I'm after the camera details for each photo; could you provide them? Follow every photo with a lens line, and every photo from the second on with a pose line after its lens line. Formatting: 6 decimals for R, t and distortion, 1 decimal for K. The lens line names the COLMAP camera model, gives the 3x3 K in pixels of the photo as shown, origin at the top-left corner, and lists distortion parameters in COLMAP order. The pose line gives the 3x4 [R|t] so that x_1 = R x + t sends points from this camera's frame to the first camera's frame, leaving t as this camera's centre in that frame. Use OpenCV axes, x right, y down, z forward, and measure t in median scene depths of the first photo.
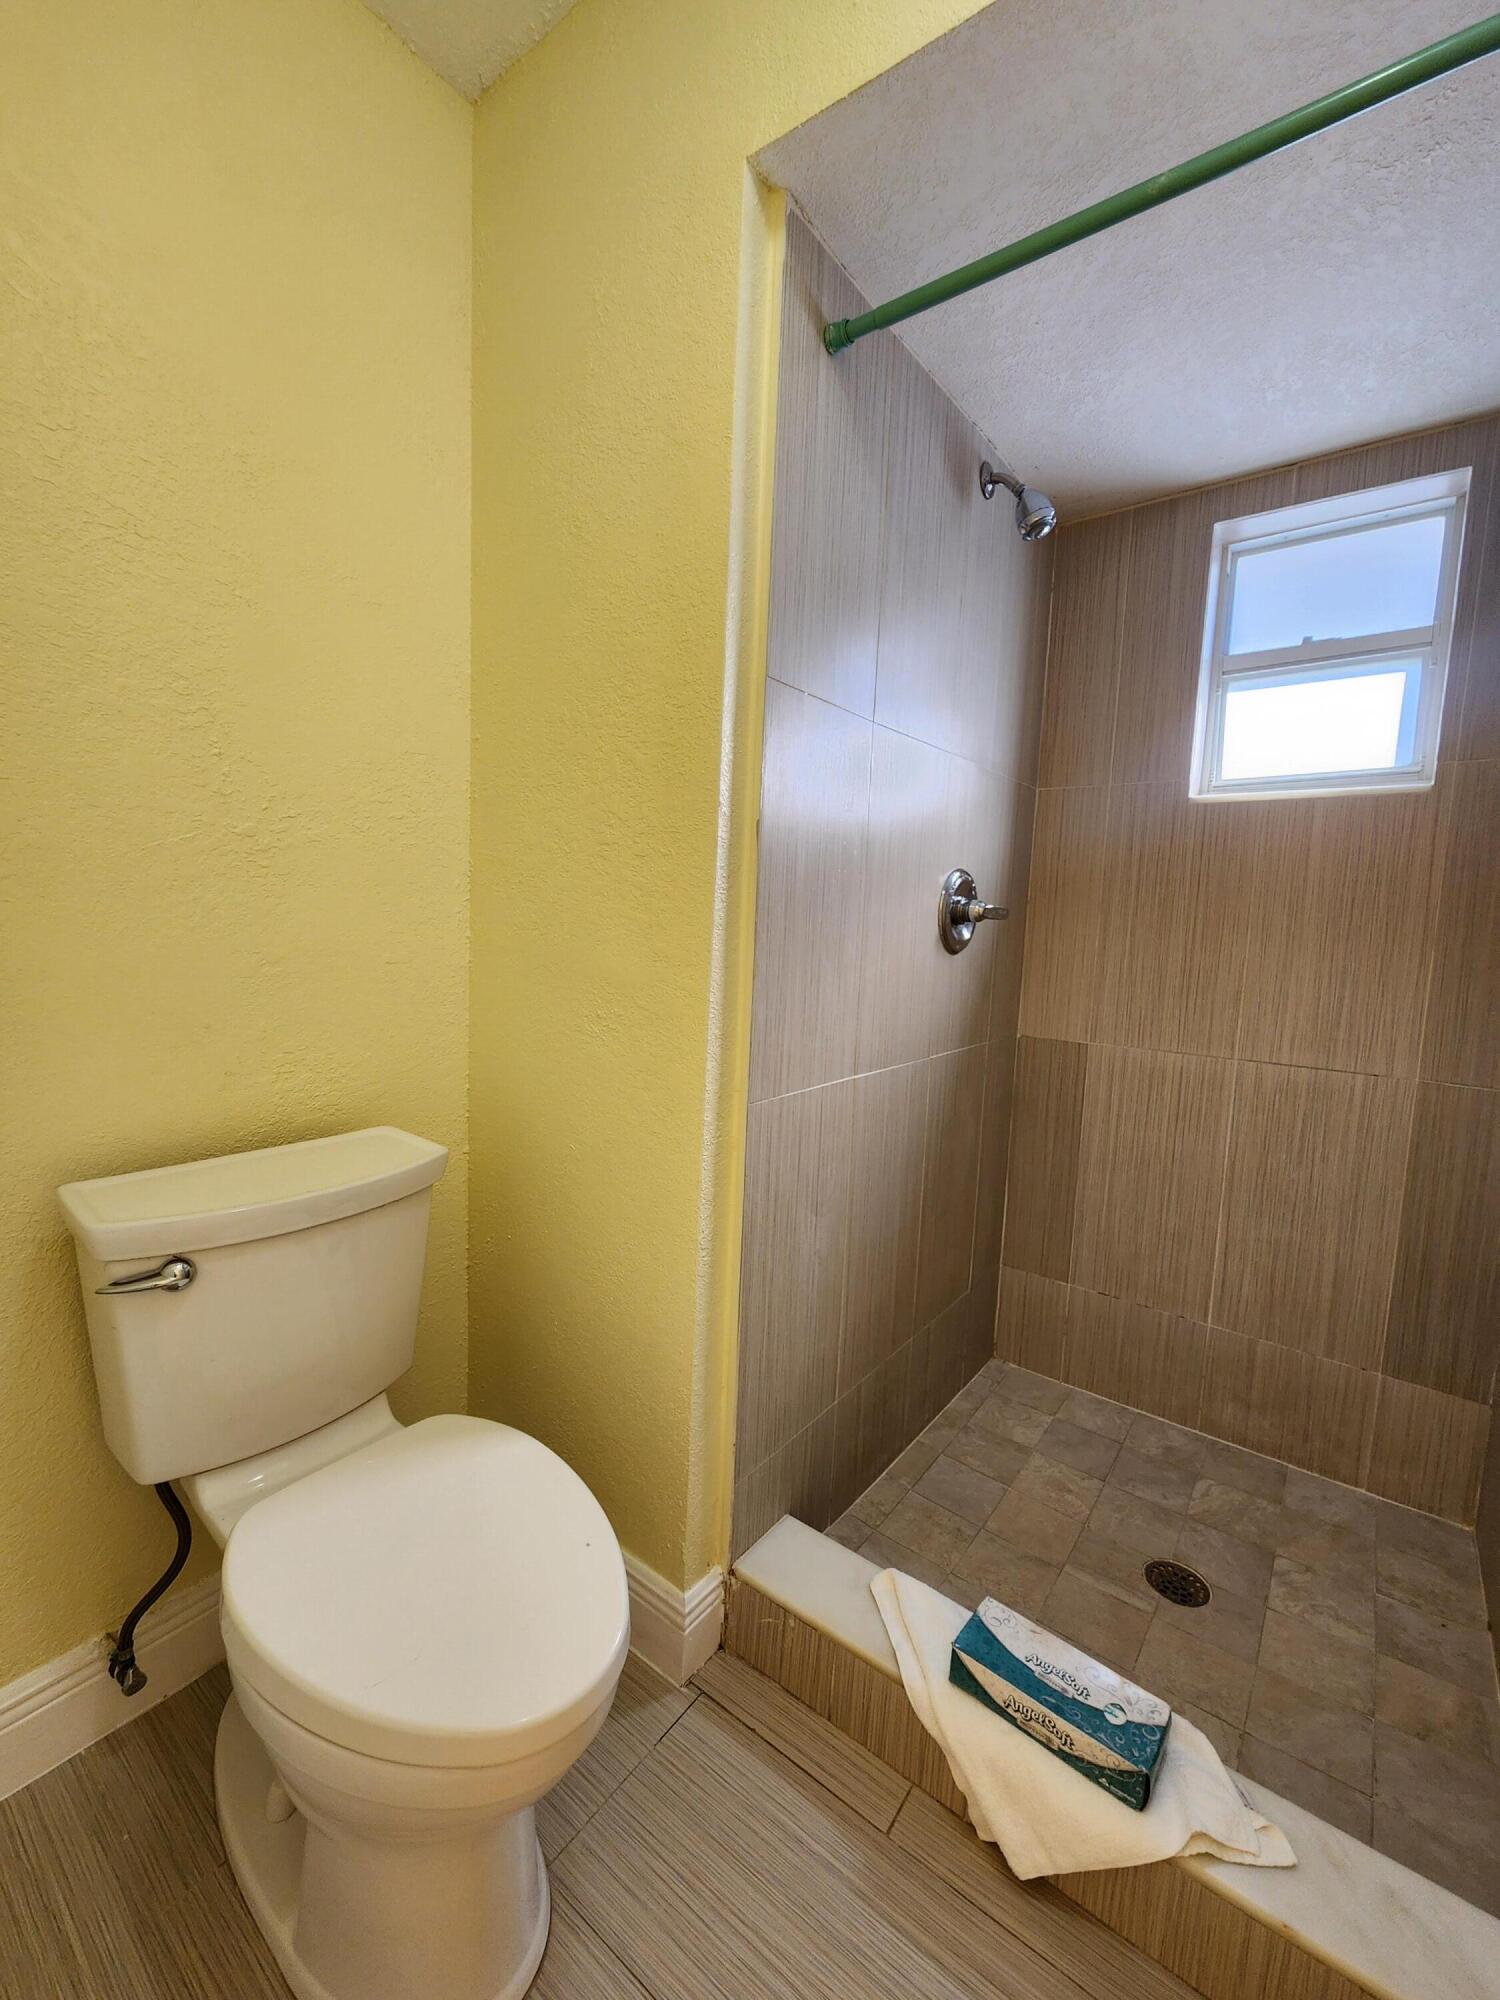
lens RADIAL K [[822.2, 0, 725.5], [0, 822.2, 1002.9], [0, 0, 1]] dist [-0.003850, -0.000451]
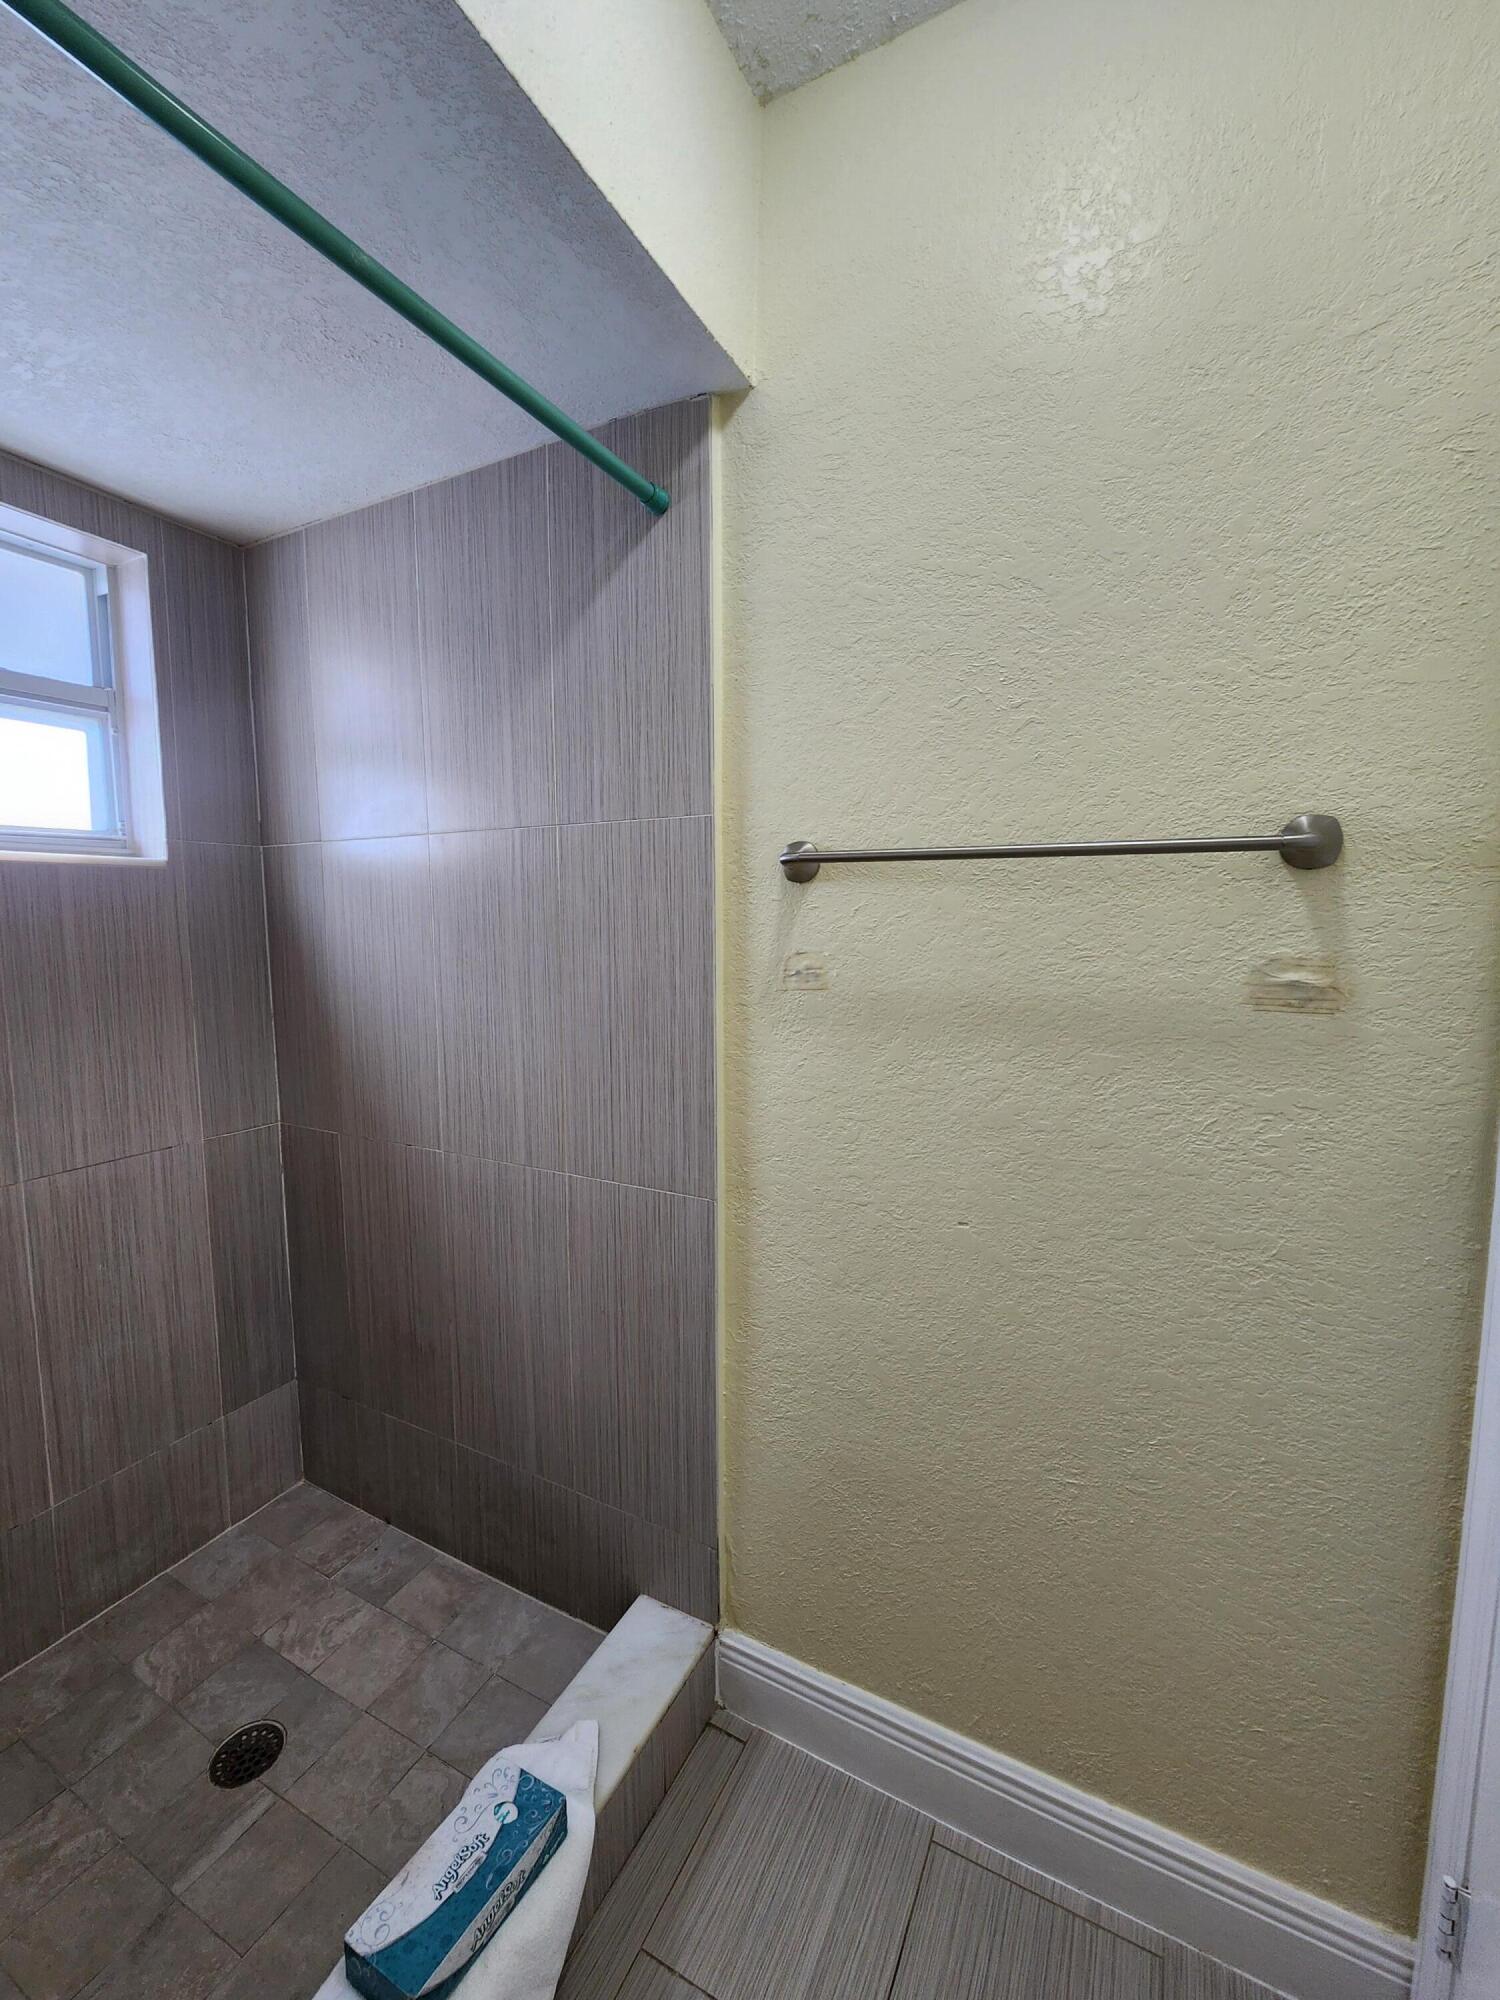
lens RADIAL K [[819.0, 0, 740.2], [0, 819.0, 1000.2], [0, 0, 1]] dist [-0.004172, -0.000141]
pose [[-0.189183, -0.134903, 0.972631, -0.285064], [0.095993, 0.983233, 0.155045, -0.178124], [-0.977238, 0.122698, -0.173061, 0.480490]]
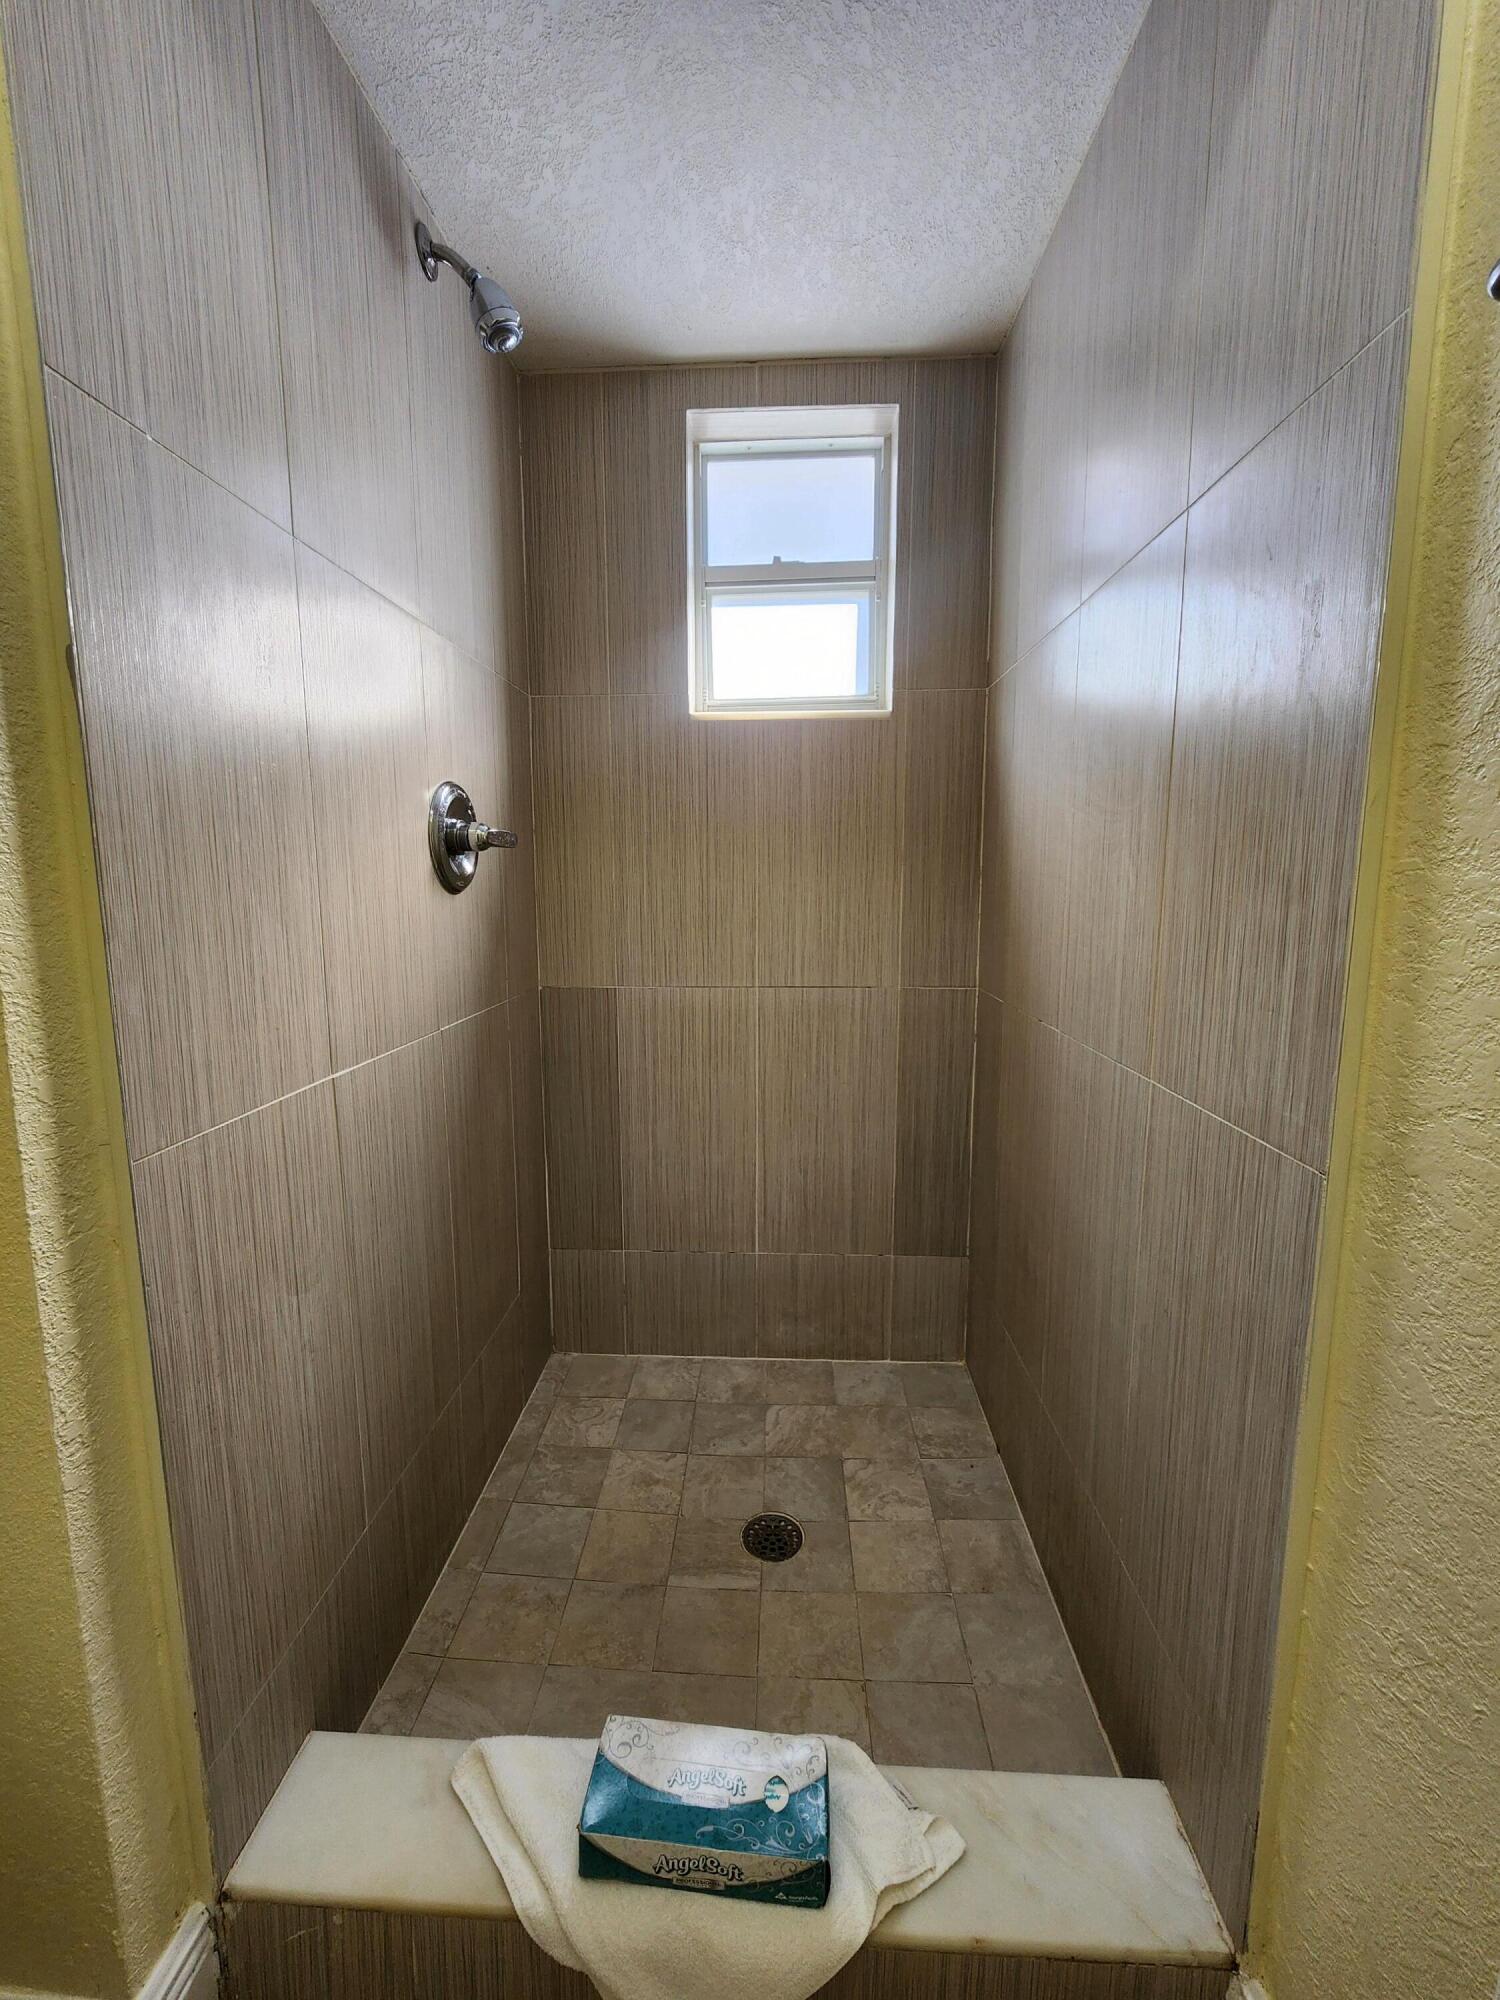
lens RADIAL K [[819.0, 0, 740.2], [0, 819.0, 1000.2], [0, 0, 1]] dist [-0.004172, -0.000141]
pose [[0.813456, -0.122274, 0.568629, 0.048425], [0.091924, 0.992393, 0.081894, 0.002378], [-0.574317, -0.014347, 0.818508, 0.227268]]
